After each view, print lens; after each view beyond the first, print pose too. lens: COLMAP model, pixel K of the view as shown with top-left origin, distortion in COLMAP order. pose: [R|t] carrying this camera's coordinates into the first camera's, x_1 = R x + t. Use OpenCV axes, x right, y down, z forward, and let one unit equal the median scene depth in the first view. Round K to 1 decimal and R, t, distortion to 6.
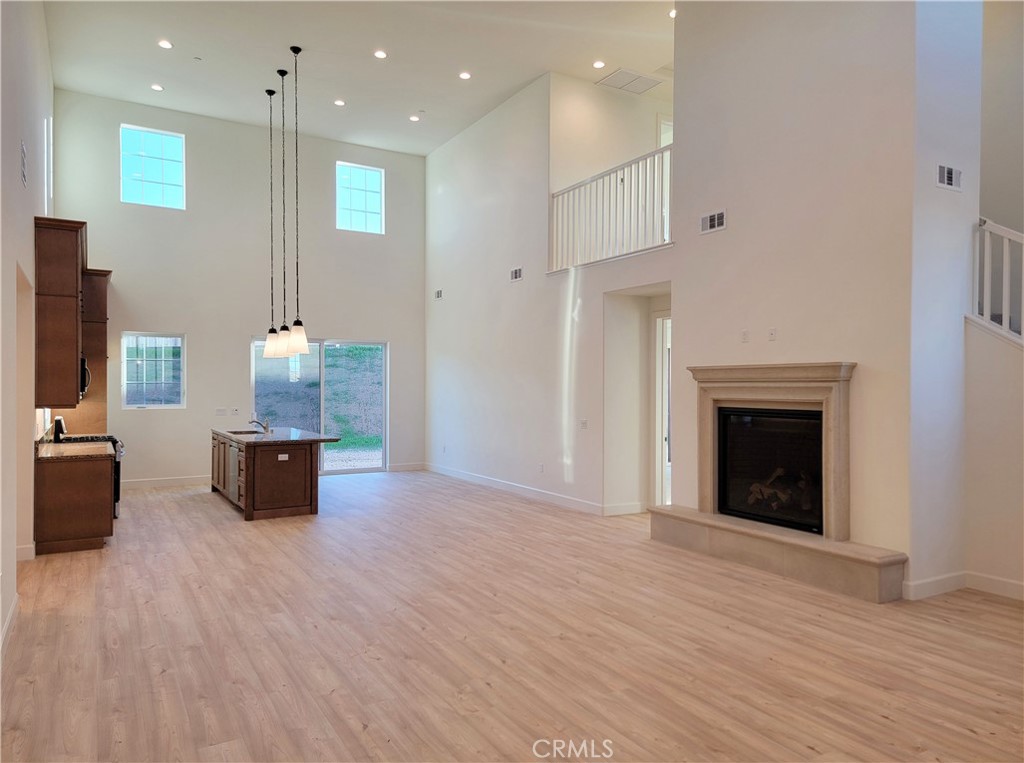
lens RADIAL K [[707.3, 0, 508.7], [0, 707.3, 385.0], [0, 0, 1]] dist [0.082678, -0.055916]
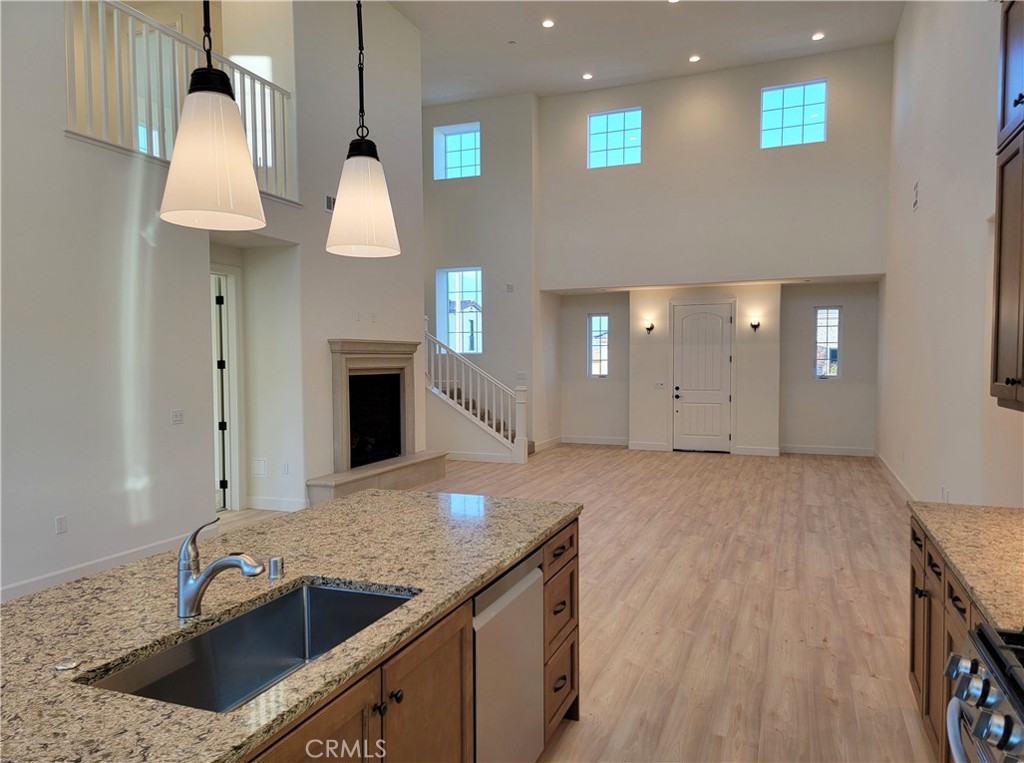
lens RADIAL K [[707.3, 0, 510.8], [0, 707.3, 384.5], [0, 0, 1]] dist [0.082678, -0.055916]
pose [[-0.615213, -0.029224, 0.787819, -0.787808], [-0.001067, 0.999343, 0.036238, 0.004006], [-0.788360, 0.021454, -0.614840, 1.555281]]
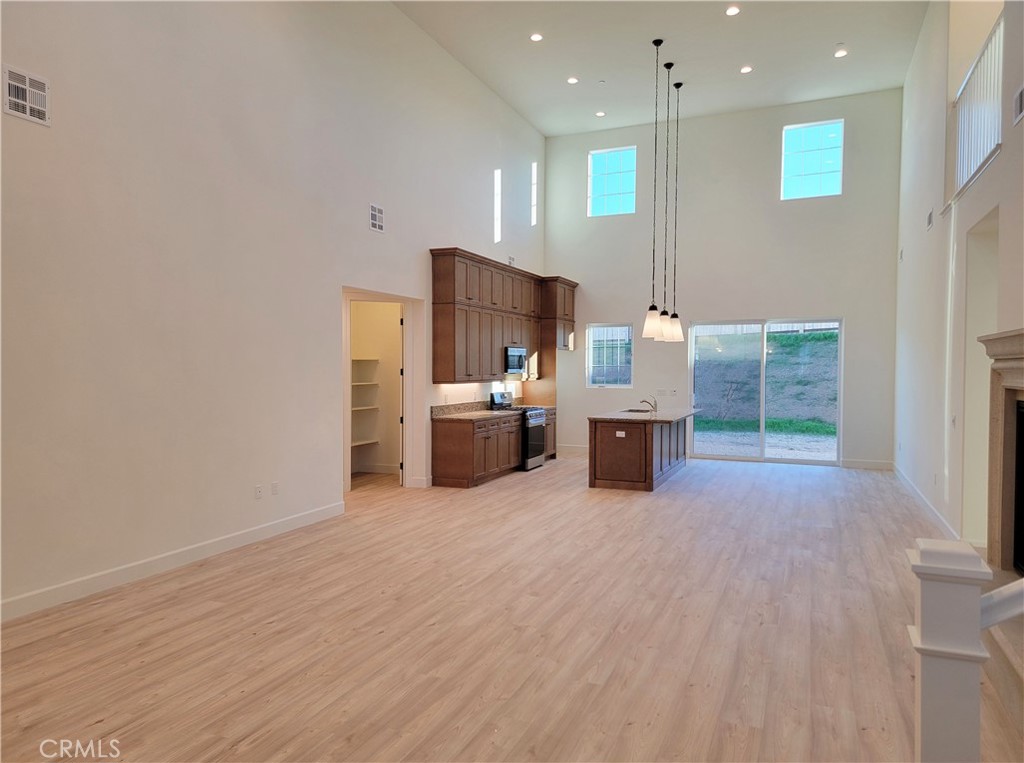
lens RADIAL K [[707.3, 0, 512.0], [0, 707.3, 384.4], [0, 0, 1]] dist [0.082678, -0.055916]
pose [[0.605072, 0.017467, -0.795979, 0.557673], [-0.000581, 0.999769, 0.021497, 0.003316], [0.796171, -0.012545, 0.604942, 0.280261]]
